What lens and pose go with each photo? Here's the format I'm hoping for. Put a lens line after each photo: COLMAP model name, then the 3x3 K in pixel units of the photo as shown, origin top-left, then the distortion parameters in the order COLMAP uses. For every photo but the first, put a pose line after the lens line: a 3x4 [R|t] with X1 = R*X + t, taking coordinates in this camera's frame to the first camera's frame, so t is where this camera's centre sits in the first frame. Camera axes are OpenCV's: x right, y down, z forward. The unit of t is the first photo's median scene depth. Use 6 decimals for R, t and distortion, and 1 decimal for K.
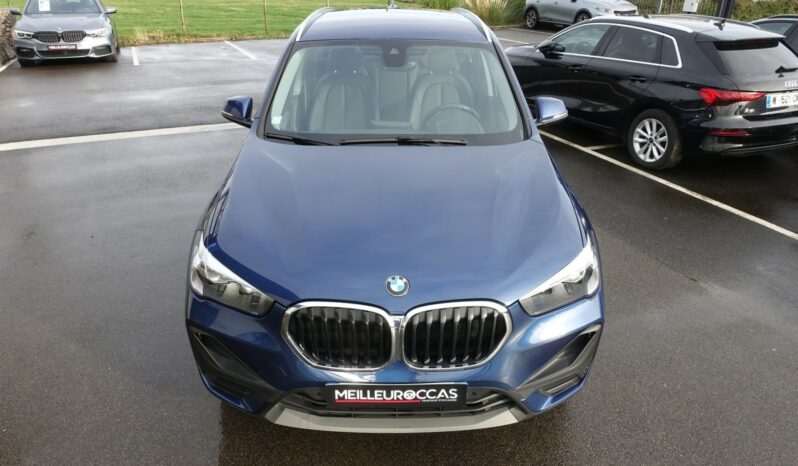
lens RADIAL K [[569.0, 0, 399.0], [0, 569.0, 233.0], [0, 0, 1]] dist [-0.001341, 0.001444]
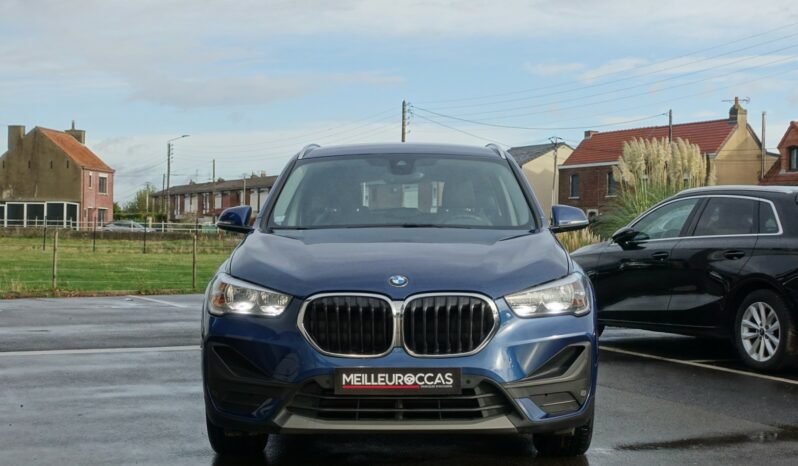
lens RADIAL K [[1268.6, 0, 399.0], [0, 1268.6, 233.0], [0, 0, 1]] dist [-0.003682, -0.033351]
pose [[0.999645, -0.008199, -0.025369, 0.059619], [-0.003480, 0.903267, -0.429066, 1.024684], [0.026432, 0.429002, 0.902917, -1.279578]]
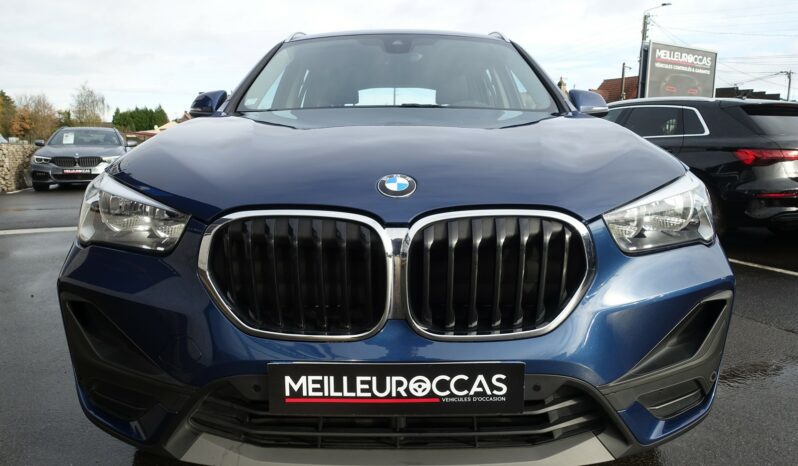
lens RADIAL K [[546.4, 0, 399.2], [0, 546.4, 240.6], [0, 0, 1]] dist [-0.000973, 0.000568]
pose [[0.999880, -0.005743, -0.014420, 0.006700], [0.001597, 0.962159, -0.272483, 0.275340], [0.015439, 0.272427, 0.962053, 0.426771]]
